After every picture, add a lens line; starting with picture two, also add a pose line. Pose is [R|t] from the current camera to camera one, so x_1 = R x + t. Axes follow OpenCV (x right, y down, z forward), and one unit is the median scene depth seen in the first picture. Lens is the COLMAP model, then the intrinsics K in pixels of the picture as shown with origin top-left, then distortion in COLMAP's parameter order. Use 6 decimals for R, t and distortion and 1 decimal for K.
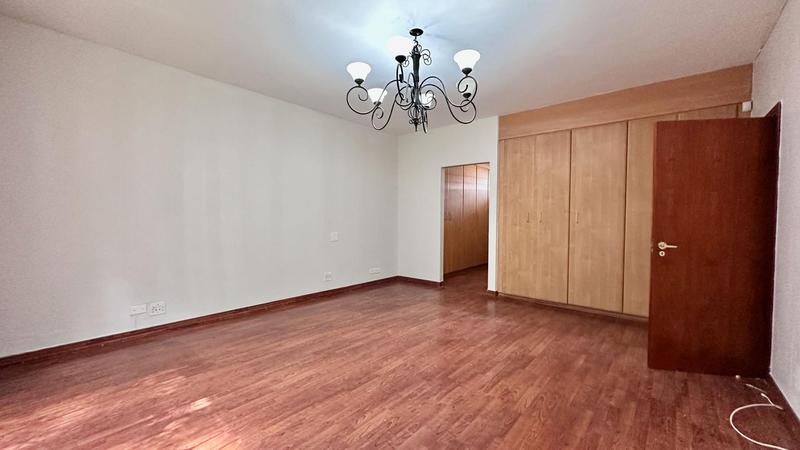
lens RADIAL K [[316.5, 0, 402.9], [0, 316.5, 223.5], [0, 0, 1]] dist [-0.000474, 0.000013]
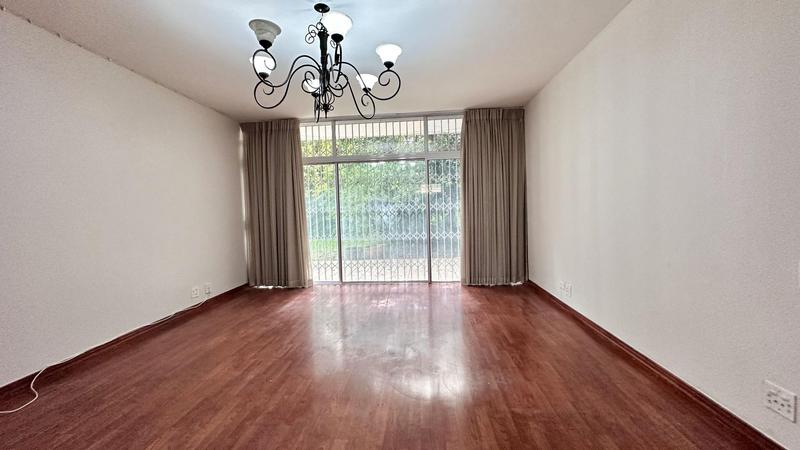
lens RADIAL K [[316.5, 0, 402.9], [0, 316.5, 223.5], [0, 0, 1]] dist [-0.000474, 0.000013]
pose [[-0.804539, 0.043229, -0.592325, 0.431128], [0.012288, 0.998346, 0.056171, -0.040832], [0.593773, 0.037914, -0.803739, 1.945548]]
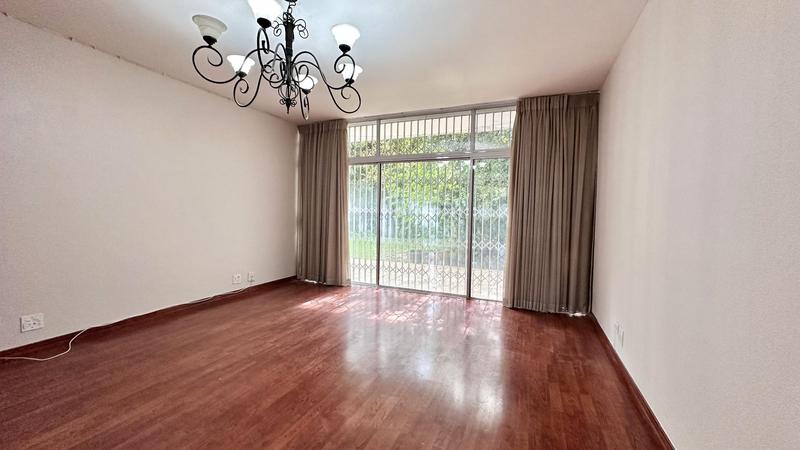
lens RADIAL K [[316.5, 0, 402.9], [0, 316.5, 223.5], [0, 0, 1]] dist [-0.000474, 0.000013]
pose [[-0.953121, -0.013188, -0.302301, 0.000850], [-0.031284, 0.997991, 0.055096, -0.055471], [0.300967, 0.061971, -0.951619, 2.001022]]
